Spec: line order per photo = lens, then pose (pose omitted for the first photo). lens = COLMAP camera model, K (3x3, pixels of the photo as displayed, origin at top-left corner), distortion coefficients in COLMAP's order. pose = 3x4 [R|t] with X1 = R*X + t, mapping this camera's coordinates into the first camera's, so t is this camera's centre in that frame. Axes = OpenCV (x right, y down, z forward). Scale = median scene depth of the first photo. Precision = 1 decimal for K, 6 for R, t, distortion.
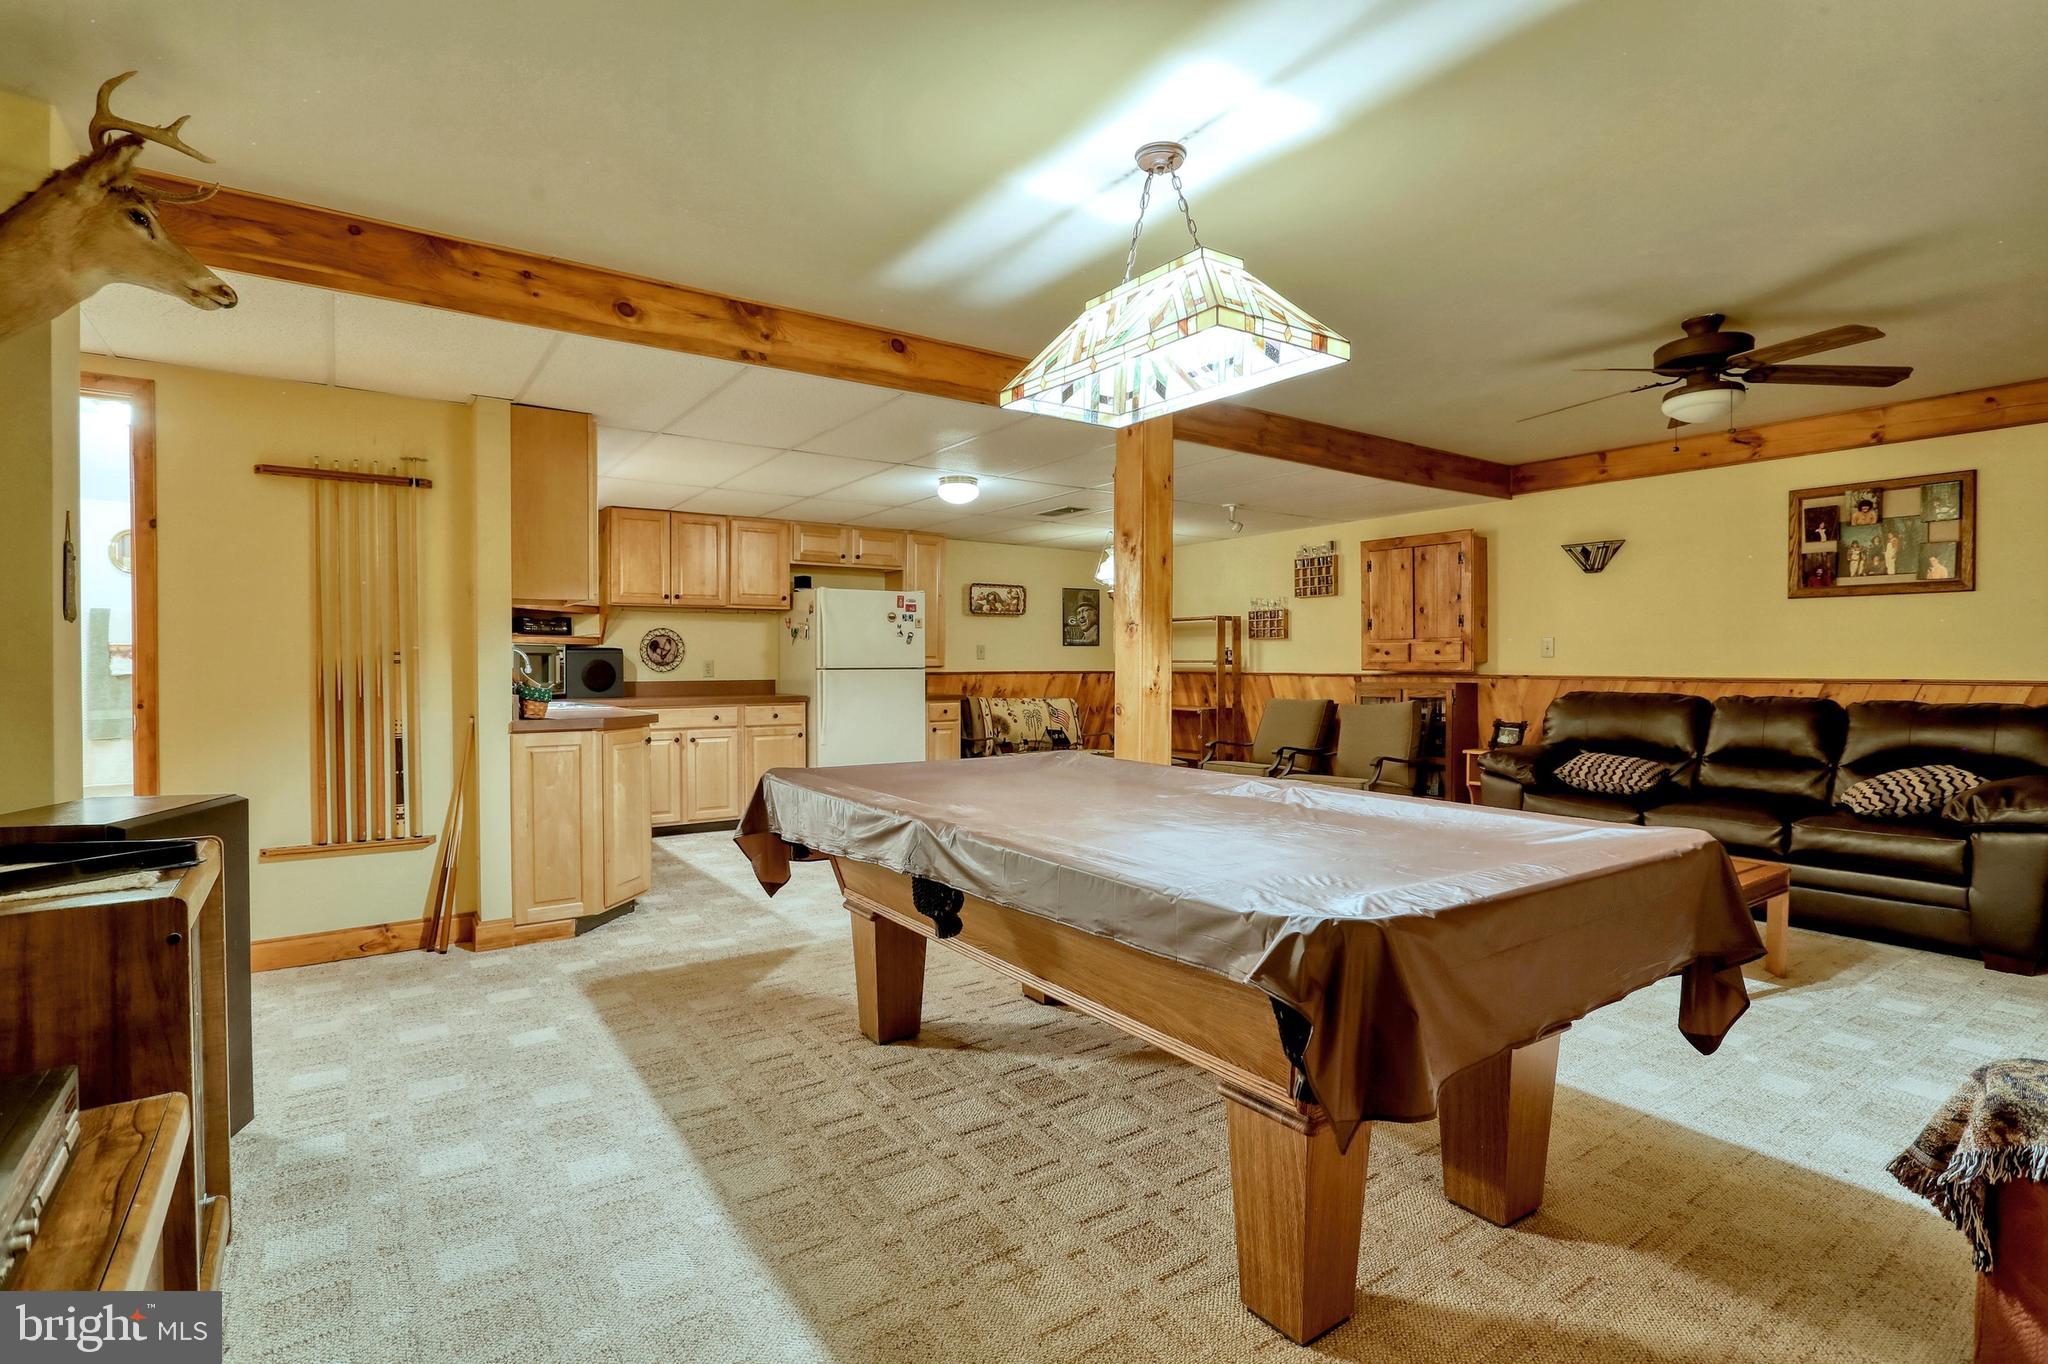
lens RADIAL K [[1002.9, 0, 1024.4], [0, 1002.9, 673.0], [0, 0, 1]] dist [-0.003868, 0.001671]
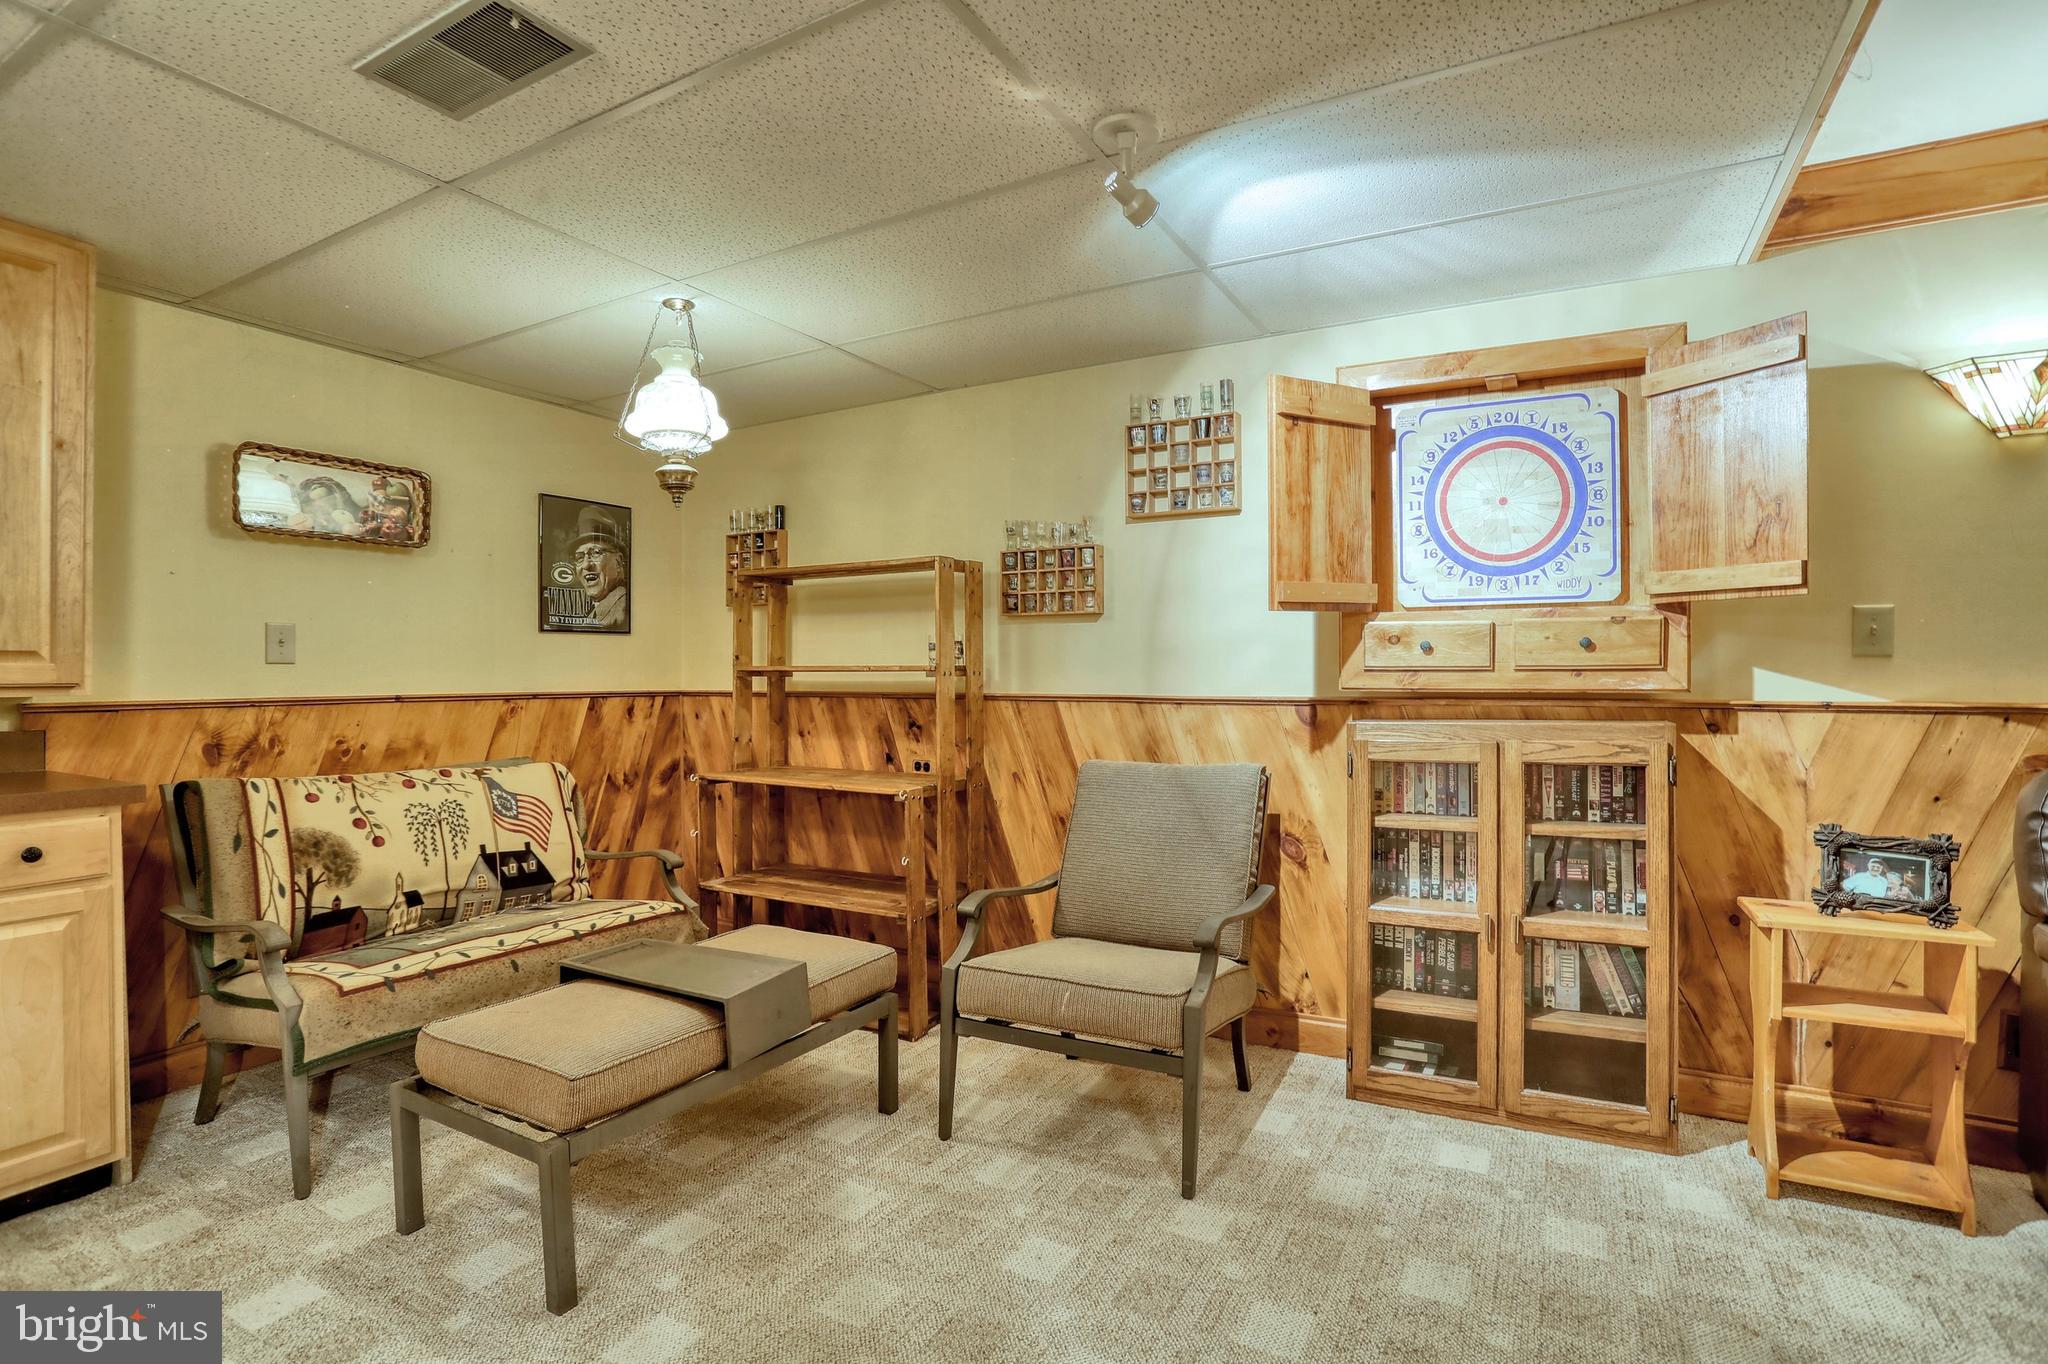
lens RADIAL K [[1002.9, 0, 983.8], [0, 1002.9, 665.7], [0, 0, 1]] dist [-0.003868, 0.001671]
pose [[0.914108, 0.000468, 0.405471, 0.042947], [0.006632, 0.999848, -0.016106, -0.006084], [-0.405417, 0.017412, 0.913966, 0.608511]]
